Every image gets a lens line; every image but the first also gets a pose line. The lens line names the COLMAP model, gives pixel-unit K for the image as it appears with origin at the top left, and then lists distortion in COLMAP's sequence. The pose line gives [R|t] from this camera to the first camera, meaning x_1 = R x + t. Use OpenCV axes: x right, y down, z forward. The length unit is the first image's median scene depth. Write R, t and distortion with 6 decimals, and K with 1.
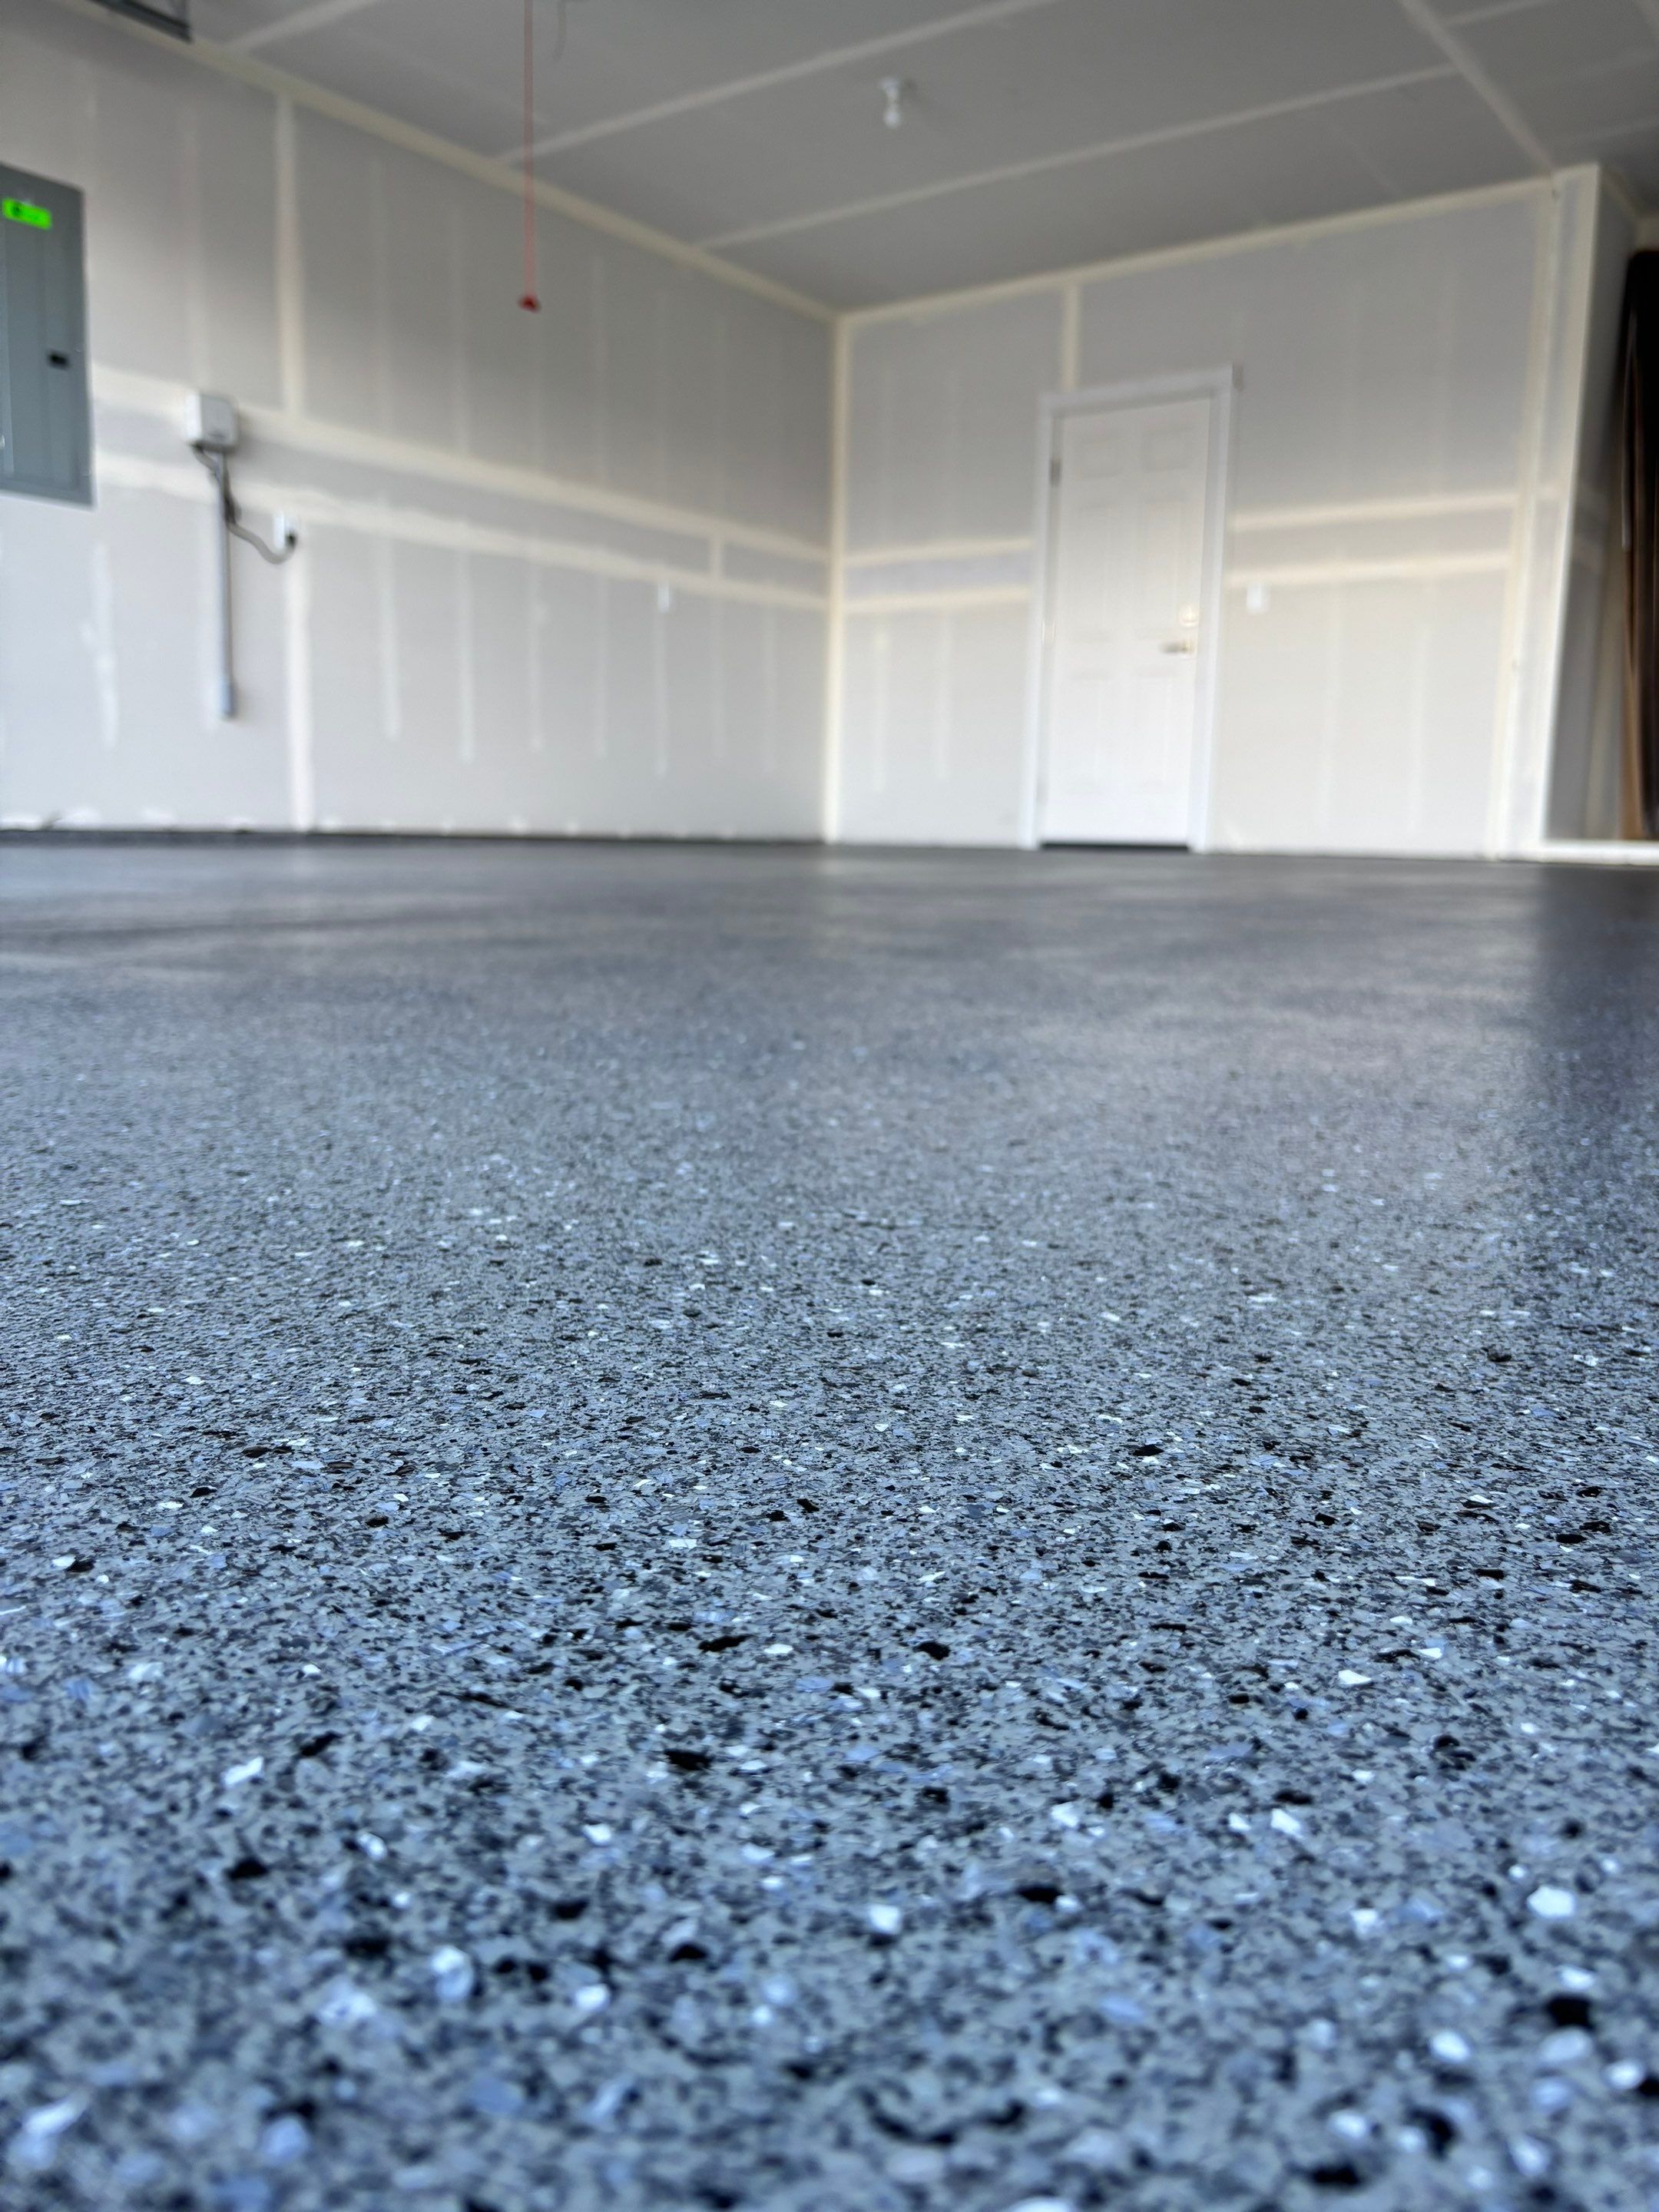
lens RADIAL K [[1690.8, 0, 822.2], [0, 1690.8, 1123.2], [0, 0, 1]] dist [0.017376, -0.012552]
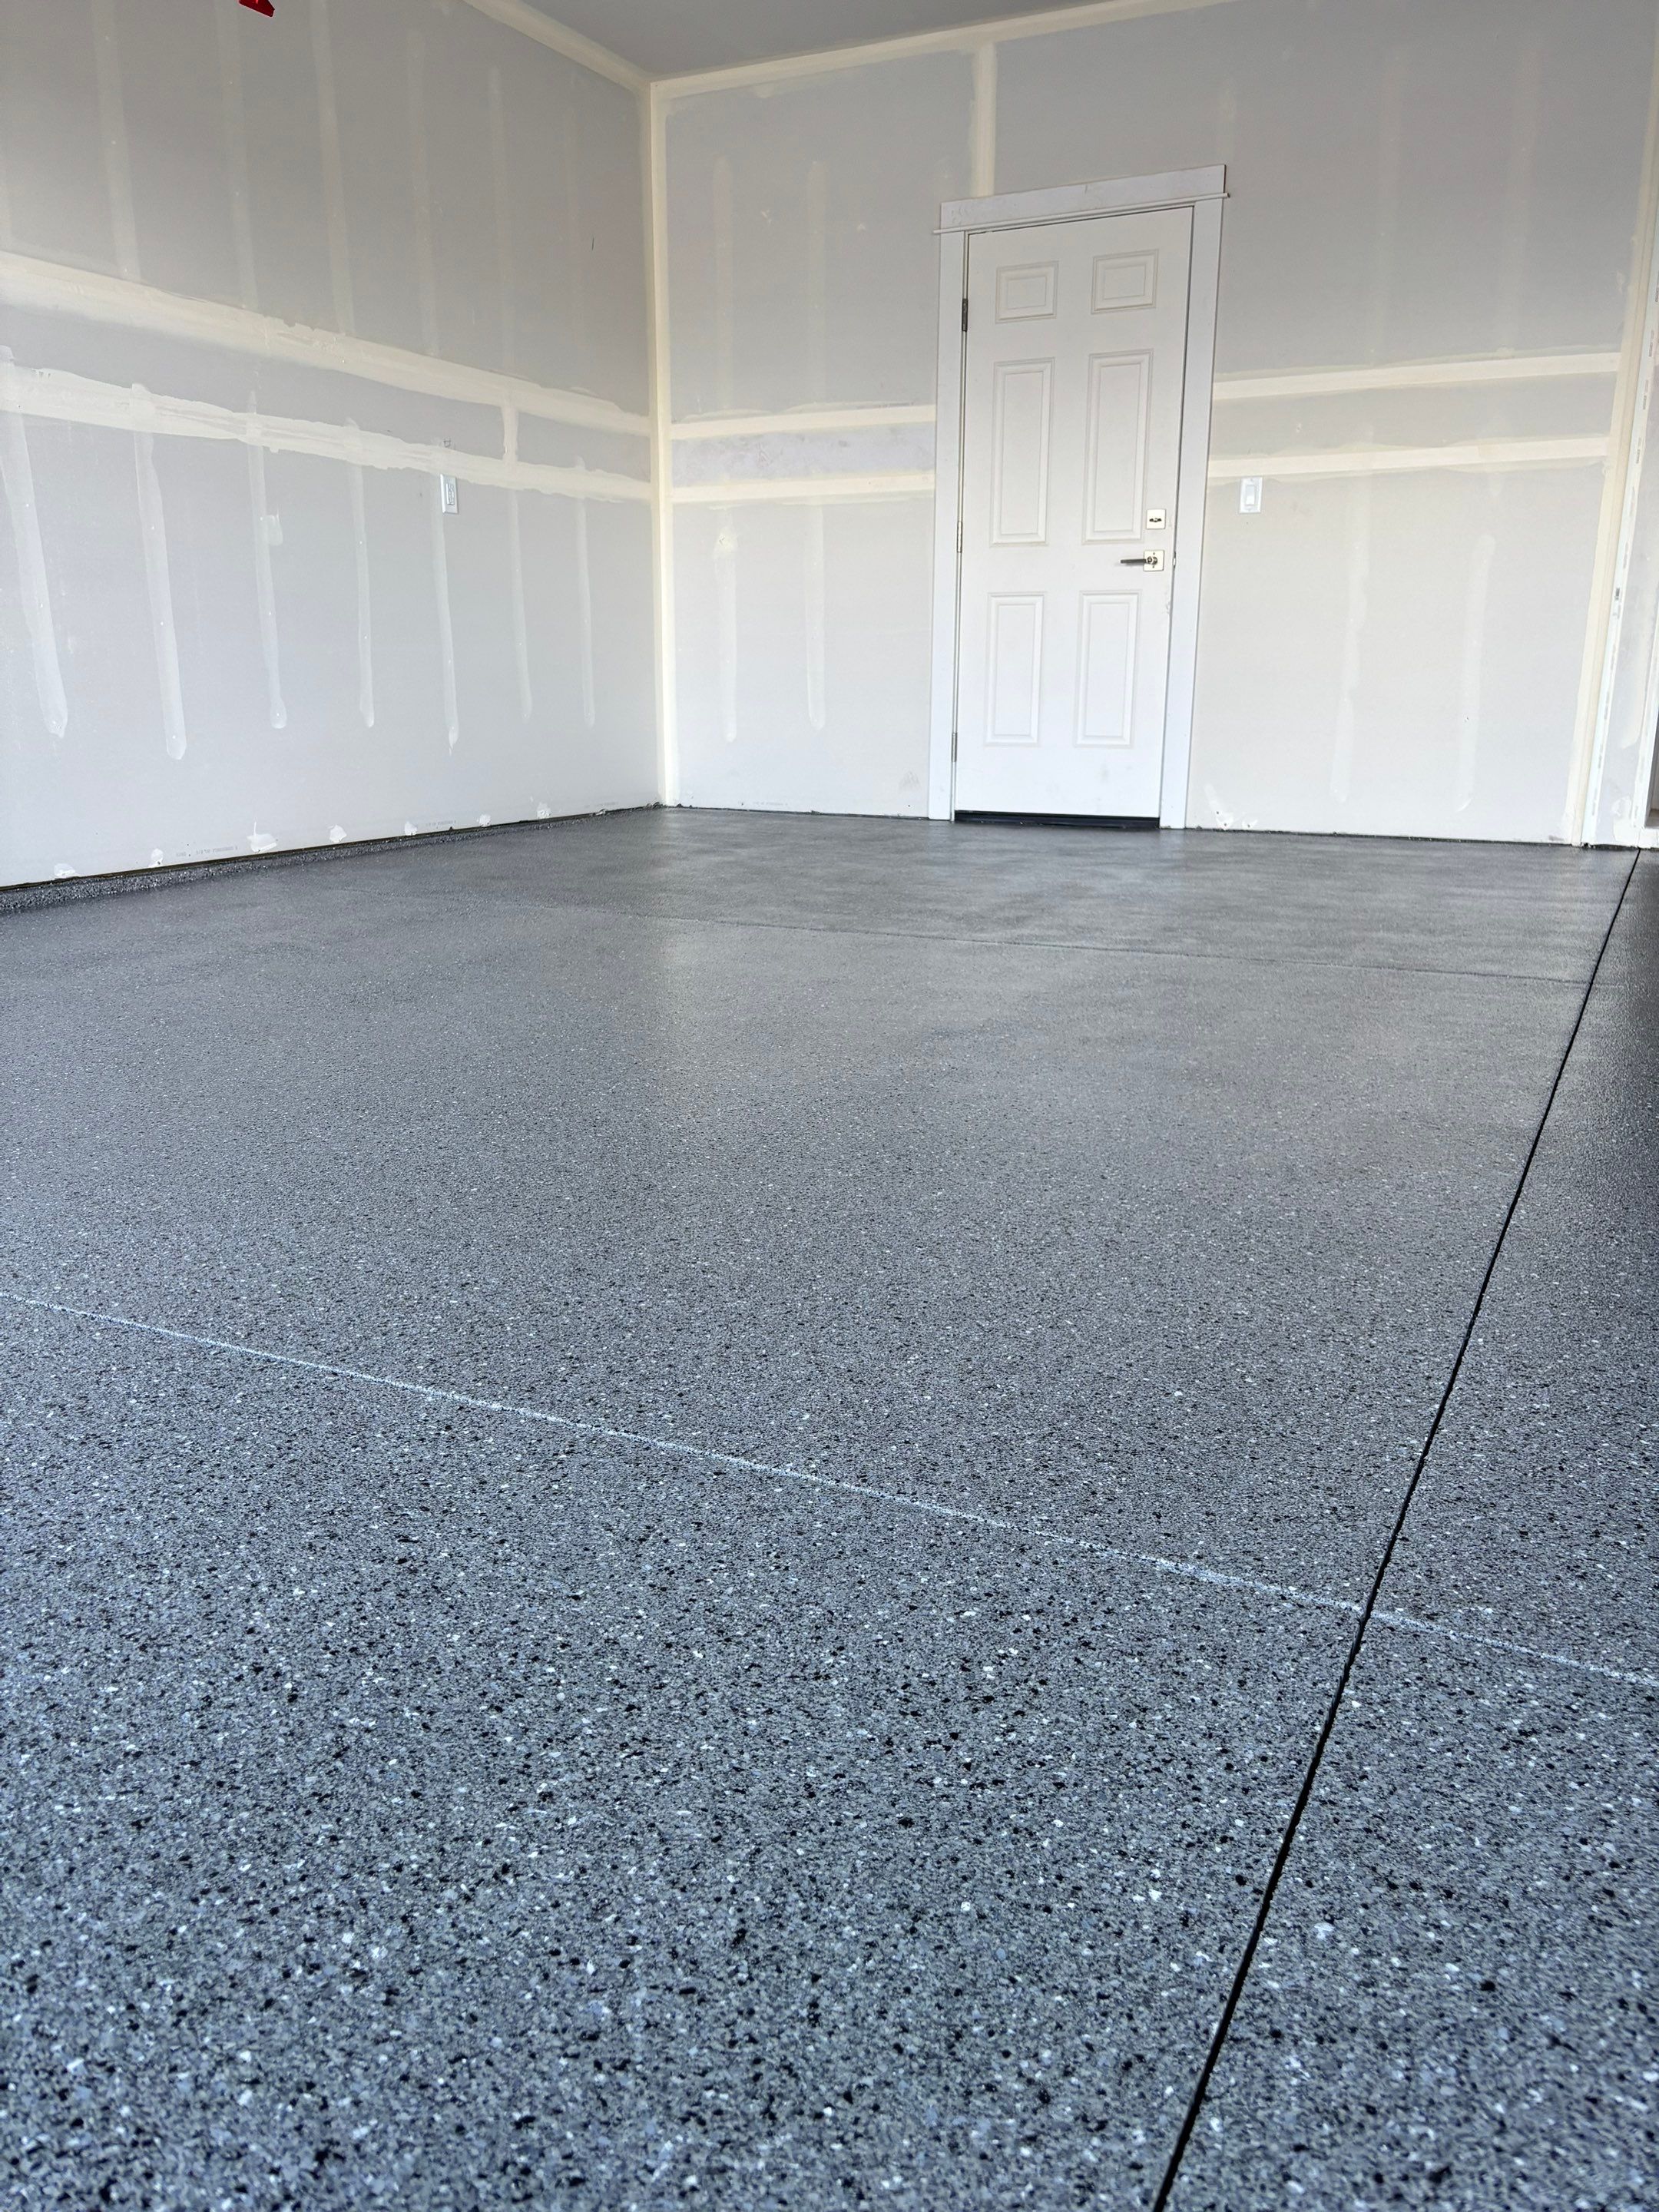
lens RADIAL K [[1626.0, 0, 821.0], [0, 1626.0, 1149.3], [0, 0, 1]] dist [0.012953, -0.001585]
pose [[0.984977, -0.070498, 0.157637, -0.064309], [0.051925, 0.991537, 0.118988, -0.110108], [-0.164691, -0.109015, 0.980302, 0.270009]]
